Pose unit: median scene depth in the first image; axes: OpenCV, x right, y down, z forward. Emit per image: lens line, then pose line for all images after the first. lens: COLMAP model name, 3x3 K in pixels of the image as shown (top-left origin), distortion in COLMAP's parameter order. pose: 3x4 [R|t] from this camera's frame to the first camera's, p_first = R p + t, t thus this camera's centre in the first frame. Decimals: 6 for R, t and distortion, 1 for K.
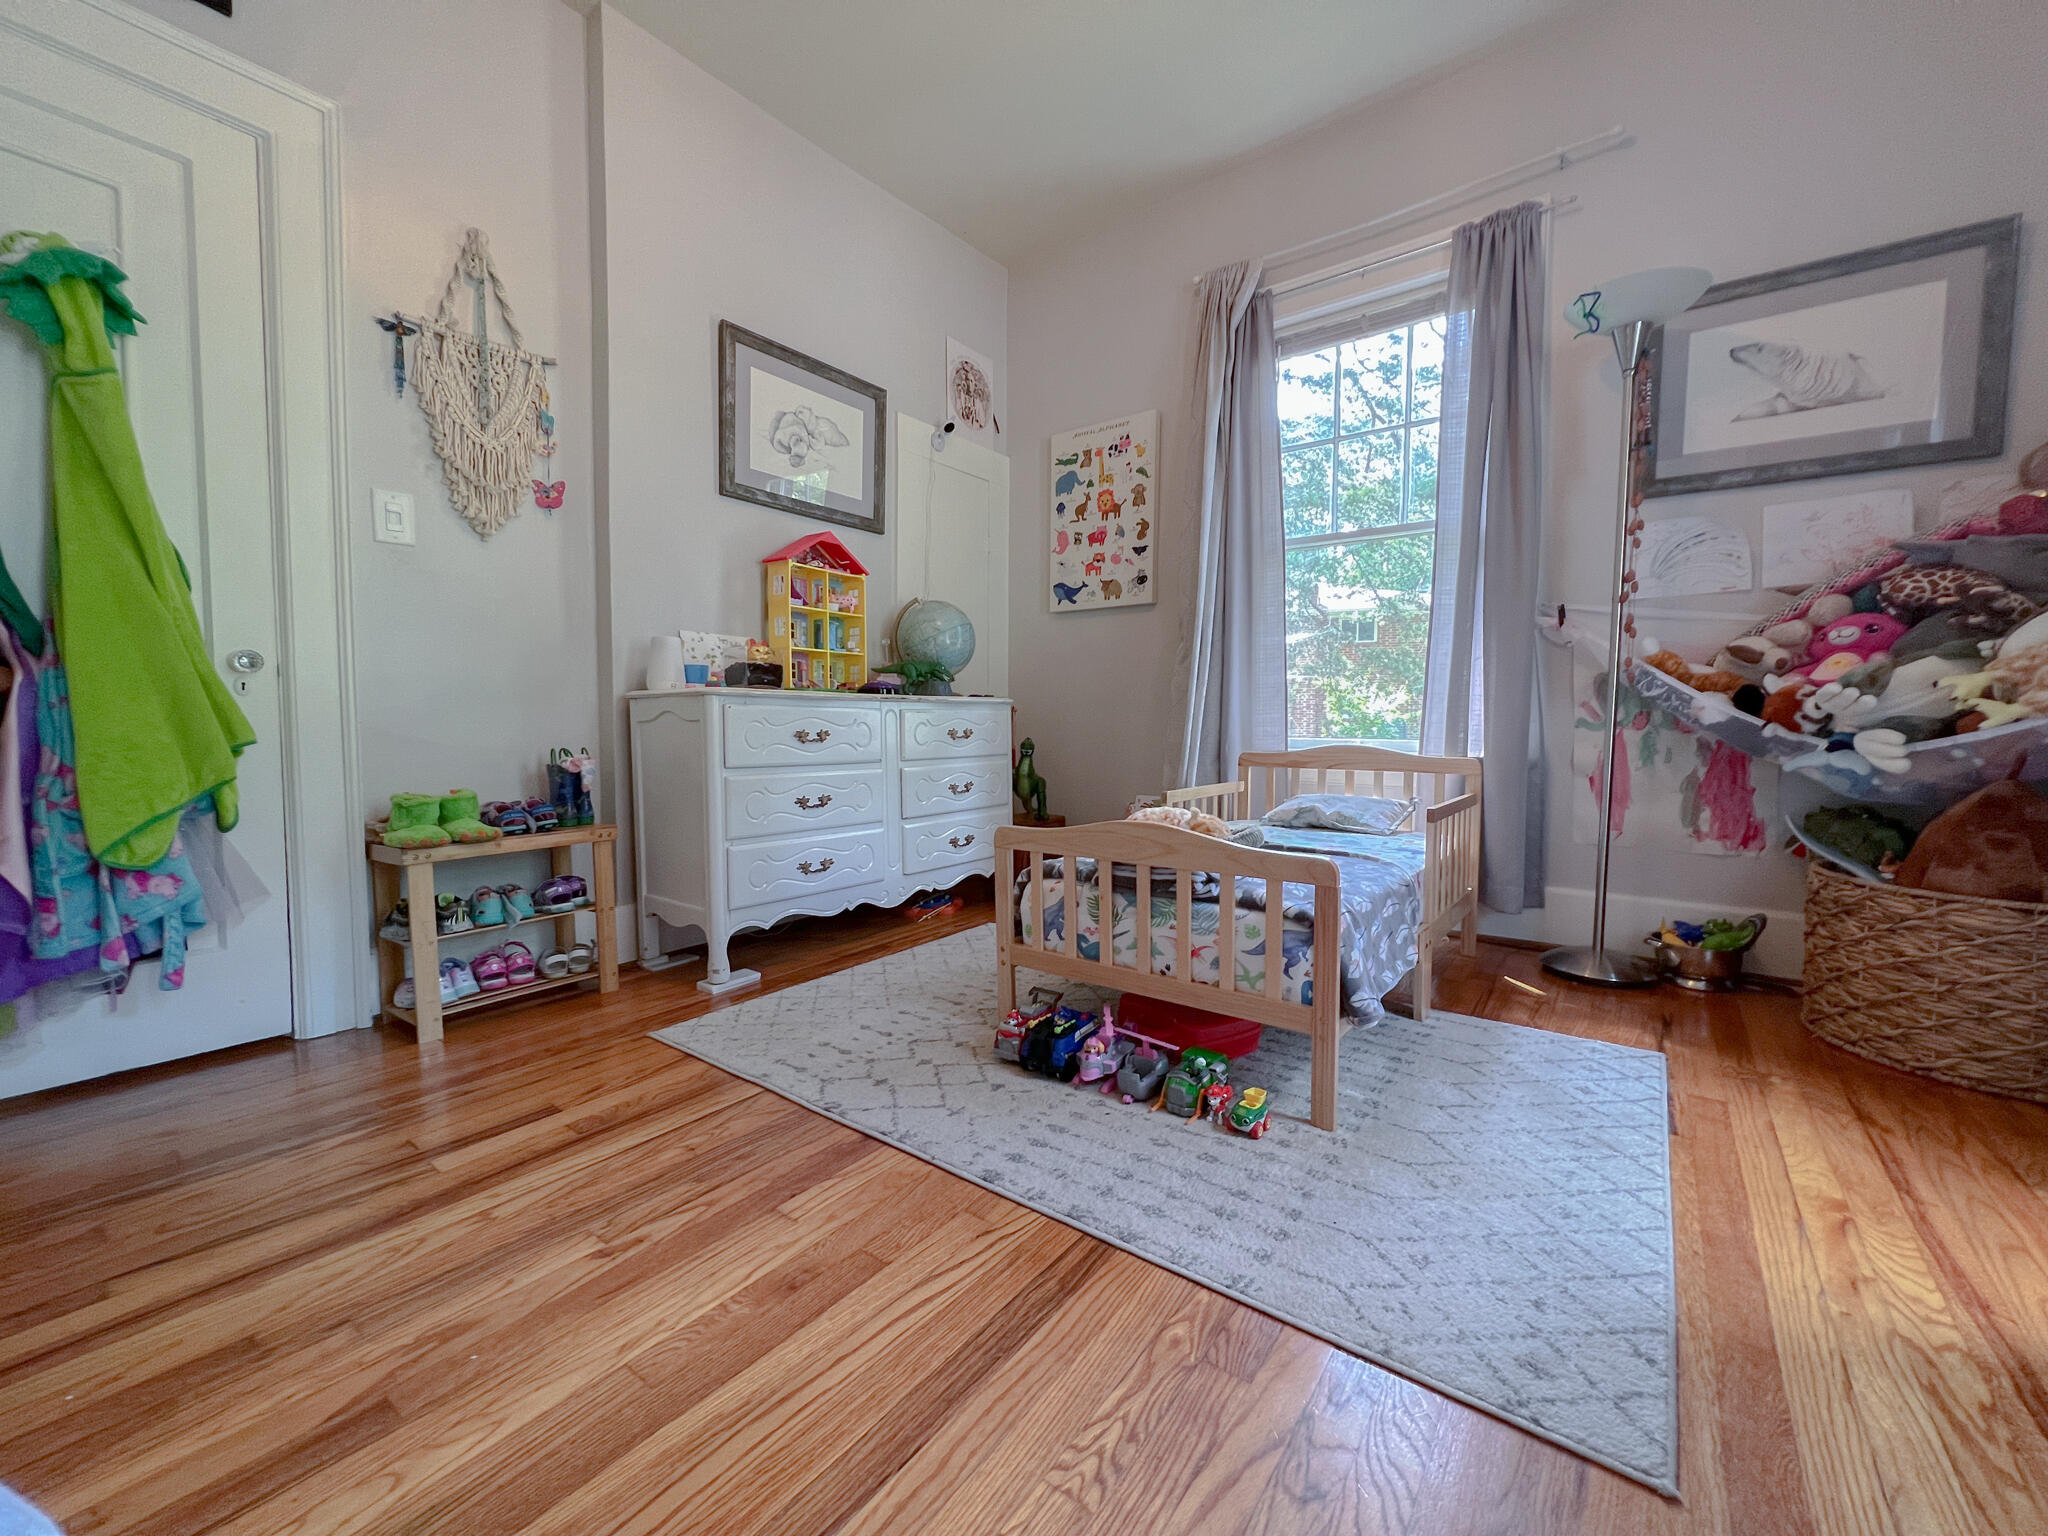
lens RADIAL K [[817.5, 0, 1018.2], [0, 817.5, 764.1], [0, 0, 1]] dist [0.000537, 0.000171]
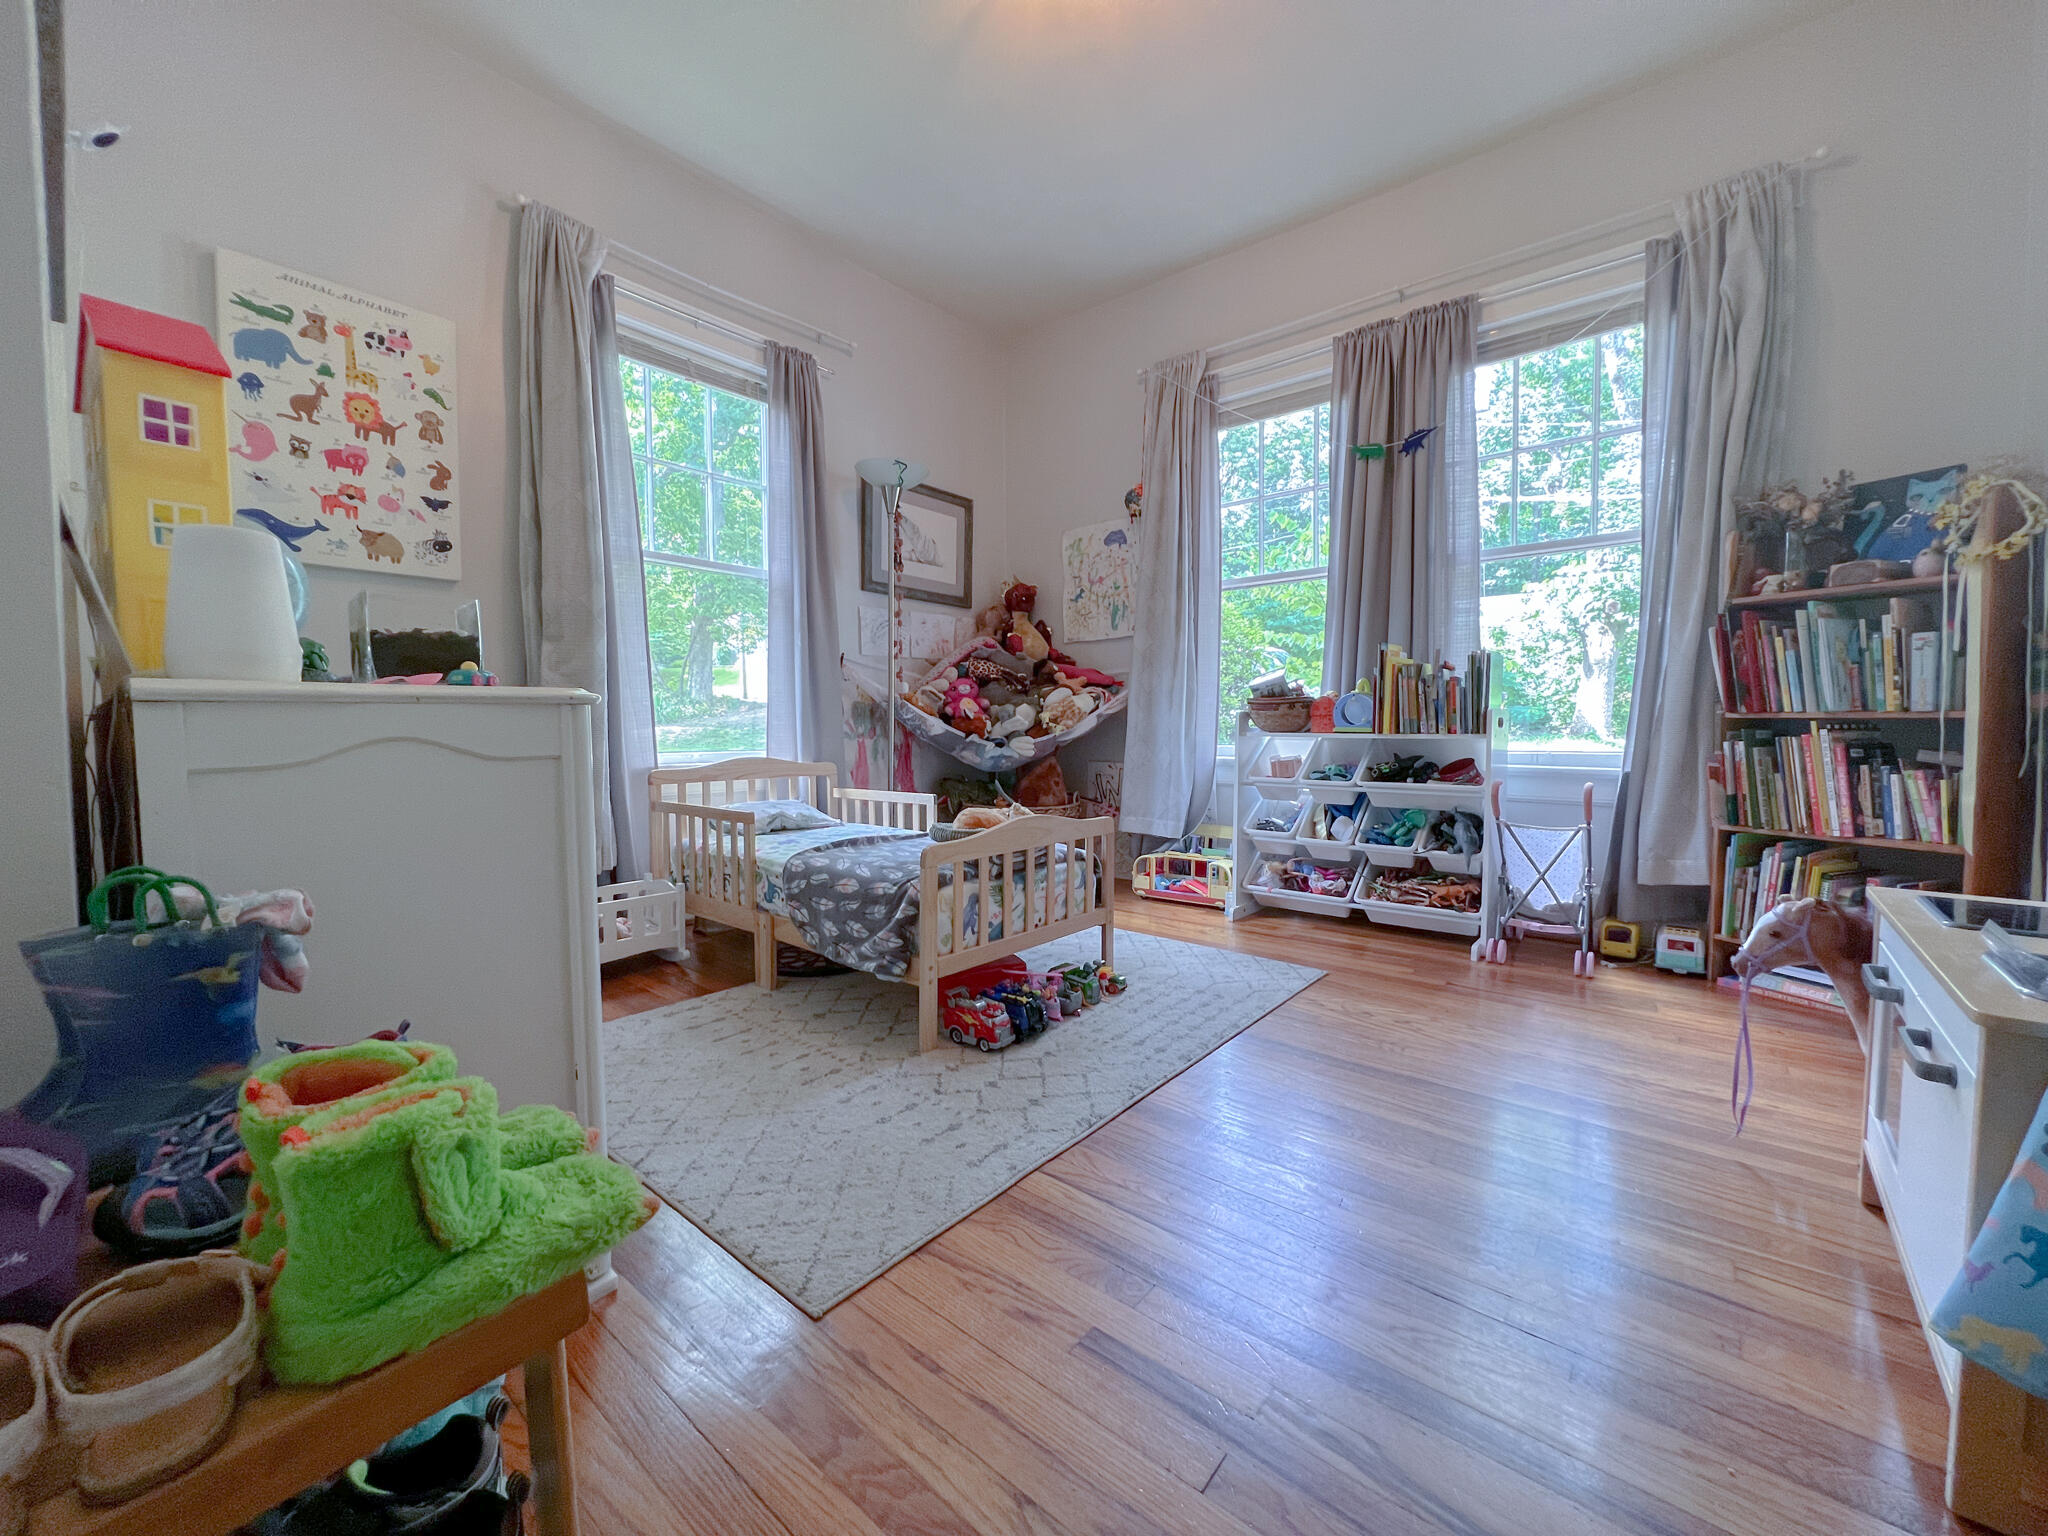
lens RADIAL K [[817.5, 0, 1018.2], [0, 817.5, 764.1], [0, 0, 1]] dist [0.000537, 0.000171]
pose [[0.043108, -0.050855, 0.997775, -0.566236], [0.056646, 0.997221, 0.048379, -0.037996], [-0.997463, 0.054435, 0.045869, 0.466774]]
